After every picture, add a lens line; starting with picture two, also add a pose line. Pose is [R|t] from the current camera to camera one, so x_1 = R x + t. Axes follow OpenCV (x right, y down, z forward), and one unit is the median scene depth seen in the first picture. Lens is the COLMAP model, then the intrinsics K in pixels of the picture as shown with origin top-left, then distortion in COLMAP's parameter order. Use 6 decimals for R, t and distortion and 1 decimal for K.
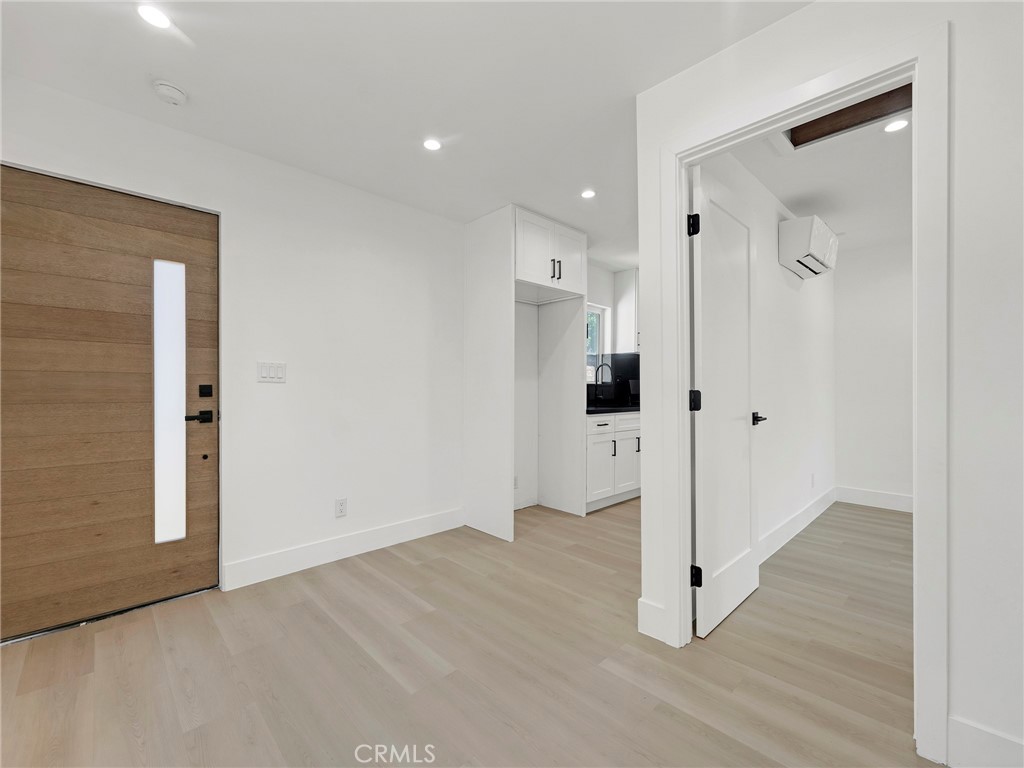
lens RADIAL K [[431.1, 0, 508.2], [0, 431.1, 390.2], [0, 0, 1]] dist [0.003414, 0.000028]
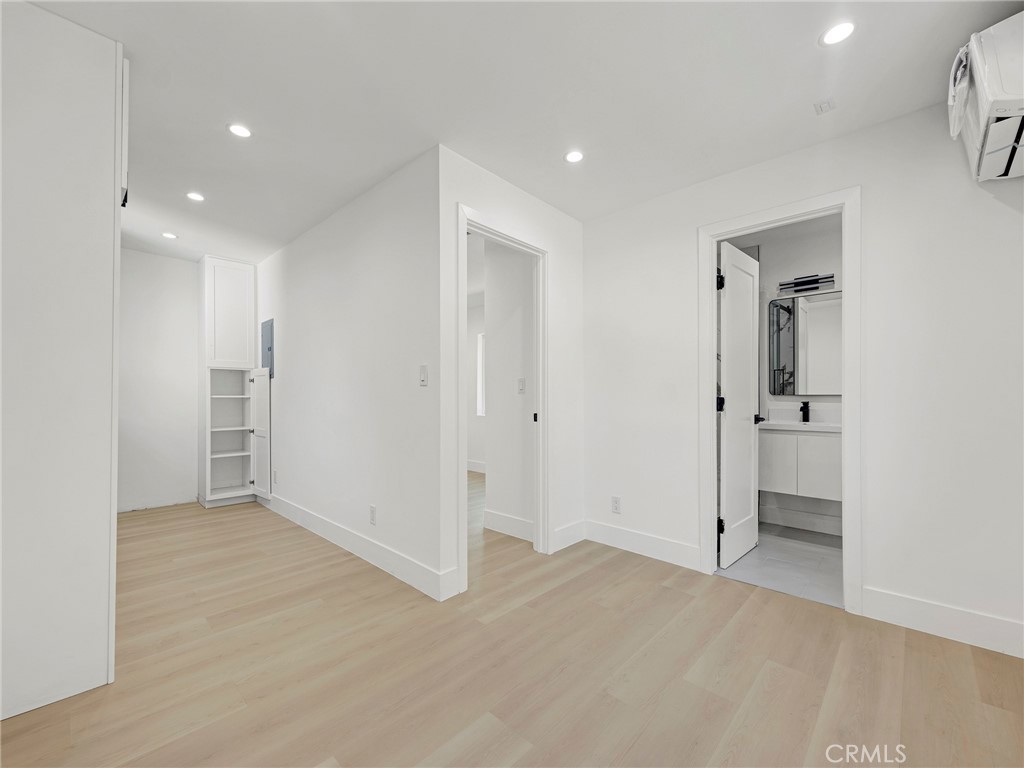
lens RADIAL K [[431.1, 0, 508.2], [0, 431.1, 389.6], [0, 0, 1]] dist [0.003414, 0.000028]
pose [[-0.044531, 0.014175, 0.998907, -0.933498], [-0.004468, 0.999886, -0.014389, 0.001627], [-0.998998, -0.005104, -0.044462, 0.926761]]
